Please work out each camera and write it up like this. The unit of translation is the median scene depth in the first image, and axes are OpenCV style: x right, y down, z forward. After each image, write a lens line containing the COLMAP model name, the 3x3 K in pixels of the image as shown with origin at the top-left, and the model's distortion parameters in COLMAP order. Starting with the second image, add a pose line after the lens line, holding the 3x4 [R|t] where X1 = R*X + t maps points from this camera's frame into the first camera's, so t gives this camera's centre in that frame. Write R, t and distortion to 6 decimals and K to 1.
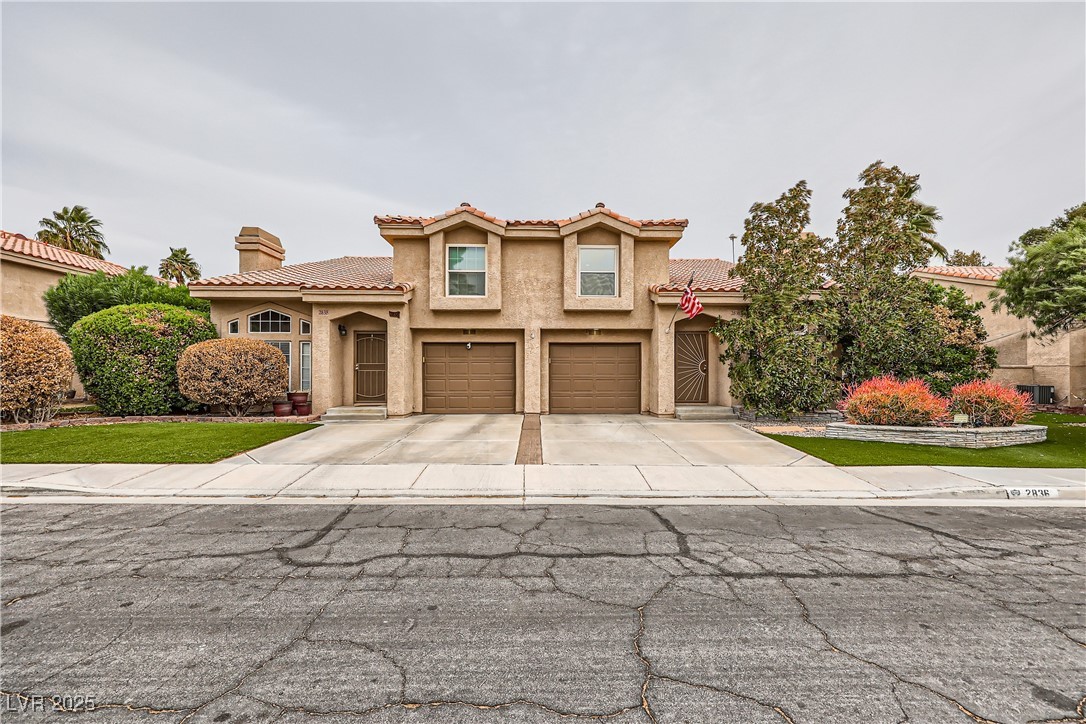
lens RADIAL K [[445.6, 0, 543.6], [0, 445.6, 376.2], [0, 0, 1]] dist [-0.000955, 0.001228]
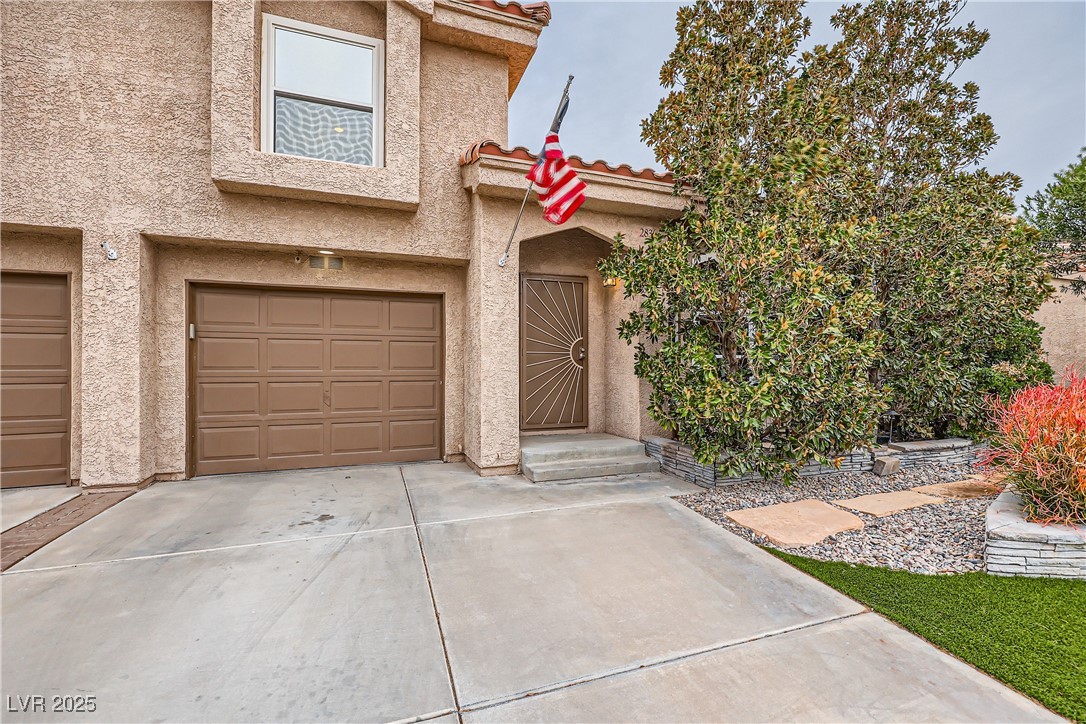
lens RADIAL K [[497.8, 0, 543.8], [0, 497.8, 364.5], [0, 0, 1]] dist [0.001216, 0.000045]
pose [[0.944594, 0.001802, 0.328235, 0.162746], [0.000094, 0.999983, -0.005762, -0.004707], [-0.328240, 0.005474, 0.944578, 0.553704]]
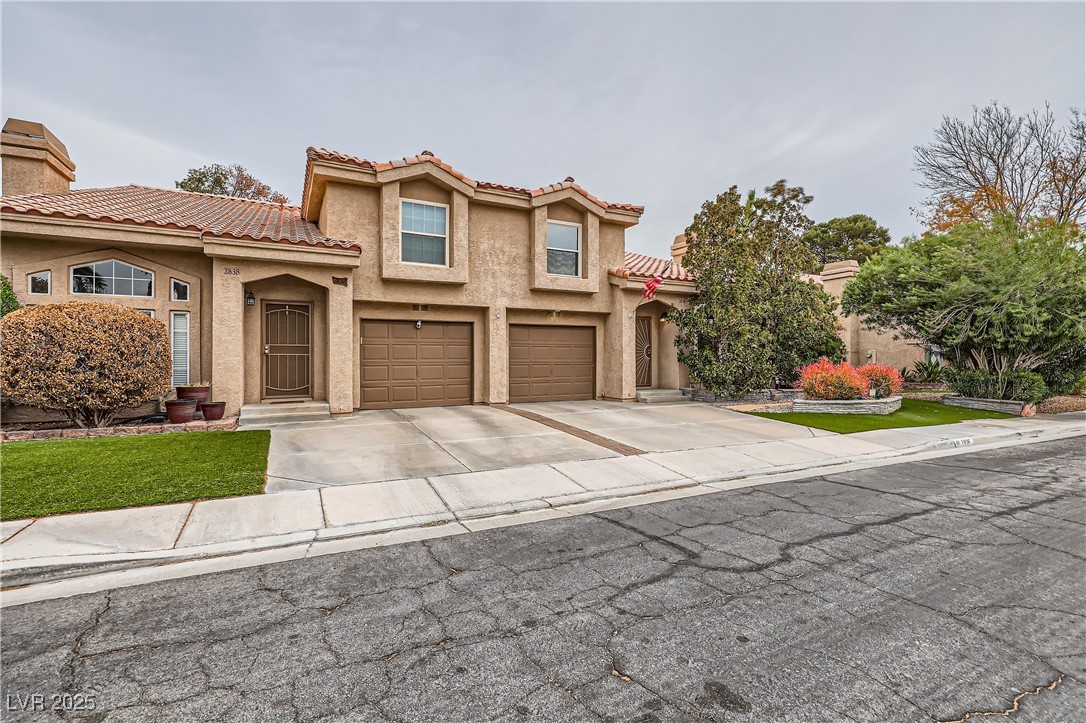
lens RADIAL K [[497.8, 0, 552.4], [0, 497.8, 360.4], [0, 0, 1]] dist [0.001216, 0.000045]
pose [[0.896617, -0.003462, 0.442792, -0.372566], [0.003414, 0.999994, 0.000905, -0.002207], [-0.442793, 0.000700, 0.896624, 0.072504]]
